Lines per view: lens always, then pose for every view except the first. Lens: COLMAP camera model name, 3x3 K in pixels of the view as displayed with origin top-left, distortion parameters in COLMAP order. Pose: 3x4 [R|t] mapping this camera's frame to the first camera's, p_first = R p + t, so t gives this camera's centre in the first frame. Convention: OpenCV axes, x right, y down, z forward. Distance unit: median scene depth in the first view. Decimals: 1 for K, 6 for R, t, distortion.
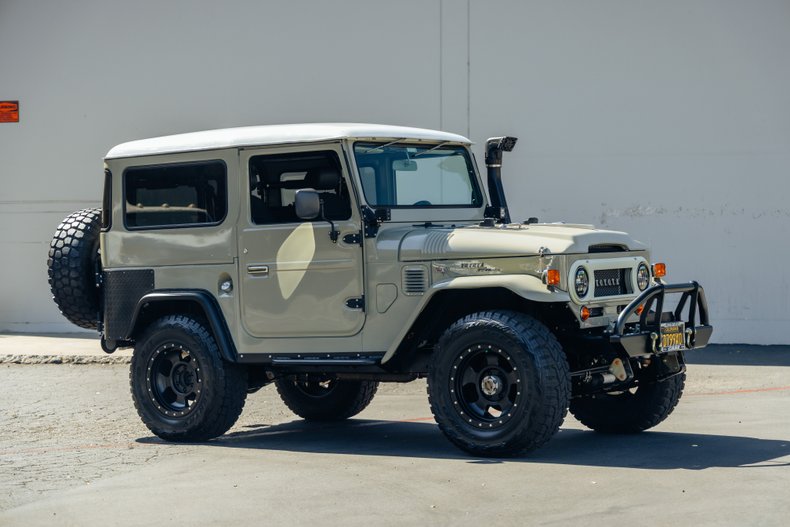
lens RADIAL K [[1468.1, 0, 412.3], [0, 1468.1, 261.6], [0, 0, 1]] dist [0.013958, 0.057469]
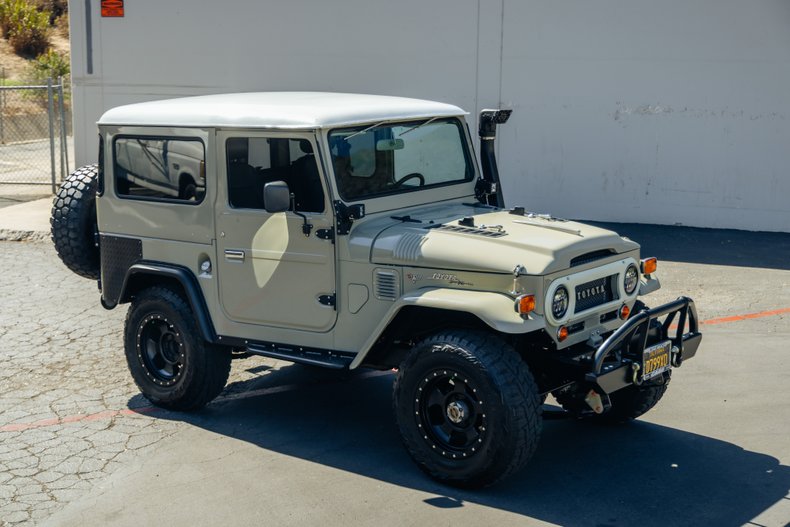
lens RADIAL K [[1137.6, 0, 386.6], [0, 1137.6, 273.6], [0, 0, 1]] dist [-0.008480, 0.053121]
pose [[0.996902, 0.031373, -0.072128, 0.052249], [-0.020379, 0.988719, 0.148387, -0.098460], [0.075970, -0.146457, 0.986296, 0.262153]]
